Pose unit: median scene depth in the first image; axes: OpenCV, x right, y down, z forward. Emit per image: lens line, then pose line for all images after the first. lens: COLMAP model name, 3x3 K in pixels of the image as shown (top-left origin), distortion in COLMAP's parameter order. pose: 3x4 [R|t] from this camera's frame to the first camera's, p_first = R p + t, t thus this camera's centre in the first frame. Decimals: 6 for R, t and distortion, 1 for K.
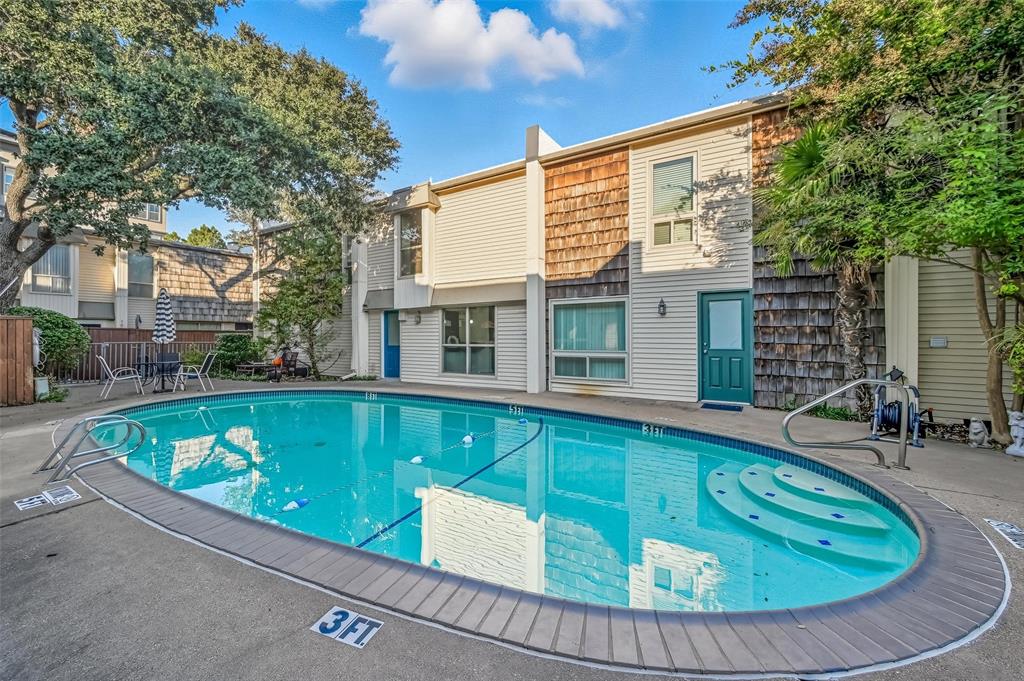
lens RADIAL K [[403.9, 0, 512.2], [0, 403.9, 336.7], [0, 0, 1]] dist [0.001399, -0.000064]
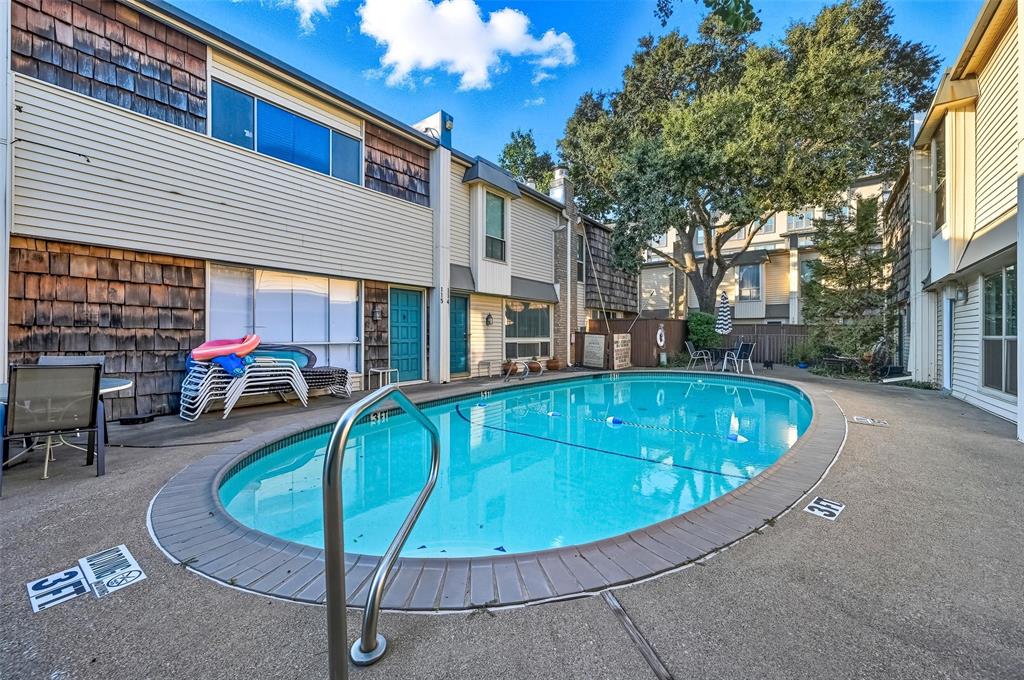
lens RADIAL K [[403.9, 0, 512.2], [0, 403.9, 336.2], [0, 0, 1]] dist [0.001399, -0.000064]
pose [[-0.098152, 0.002405, -0.995169, 0.388976], [0.005481, 0.999983, 0.001876, 0.011326], [0.995156, -0.005270, -0.098164, 0.335173]]
